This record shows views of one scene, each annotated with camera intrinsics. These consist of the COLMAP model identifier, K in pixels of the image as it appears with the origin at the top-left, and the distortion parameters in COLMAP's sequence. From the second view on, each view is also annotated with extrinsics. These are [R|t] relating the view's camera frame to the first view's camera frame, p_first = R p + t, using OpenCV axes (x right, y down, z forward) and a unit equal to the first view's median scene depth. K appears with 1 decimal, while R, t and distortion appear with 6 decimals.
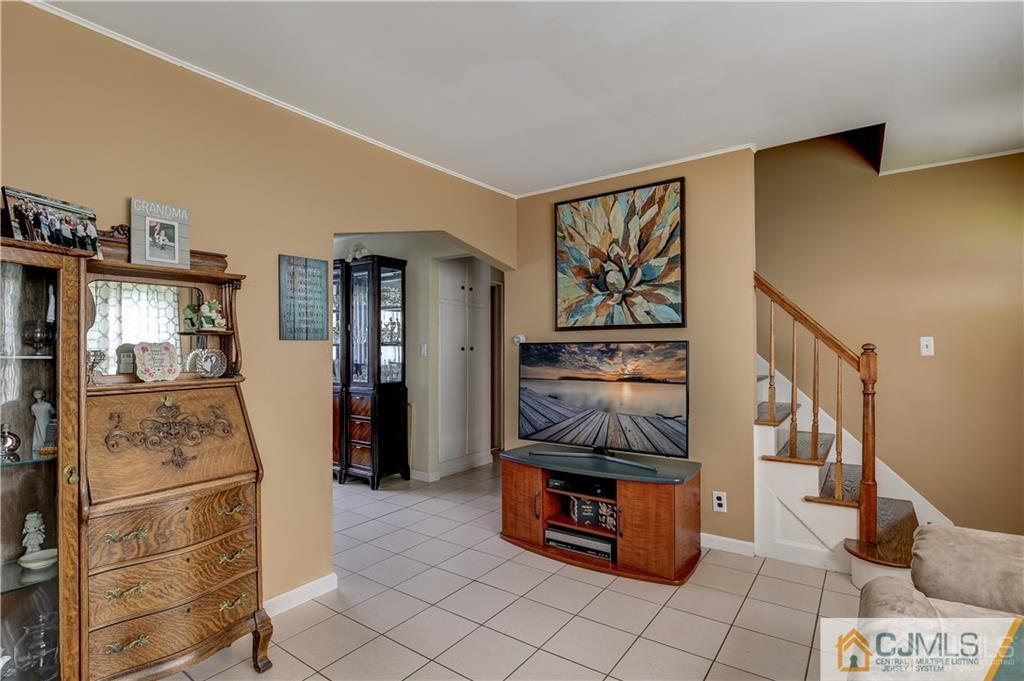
lens RADIAL K [[490.7, 0, 520.8], [0, 490.7, 345.0], [0, 0, 1]] dist [-0.033879, -0.000442]
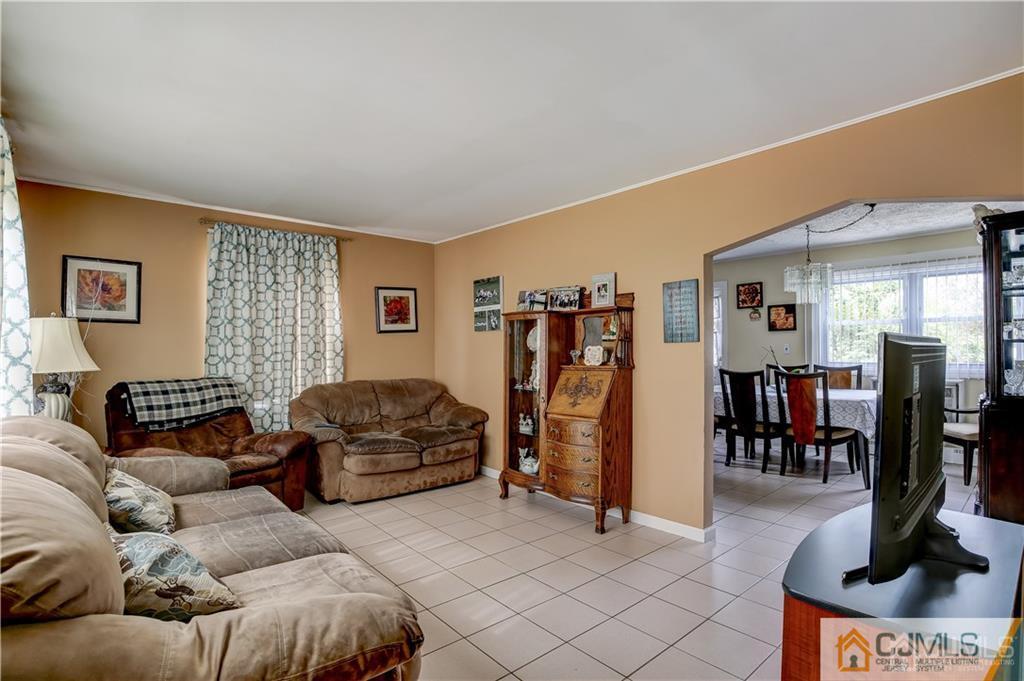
lens RADIAL K [[478.3, 0, 503.7], [0, 478.3, 348.6], [0, 0, 1]] dist [-0.038561, -0.000163]
pose [[-0.250513, 0.015864, -0.967983, 0.962699], [0.026729, 0.999598, 0.009465, -0.018713], [0.967744, -0.023503, -0.250837, 0.868357]]
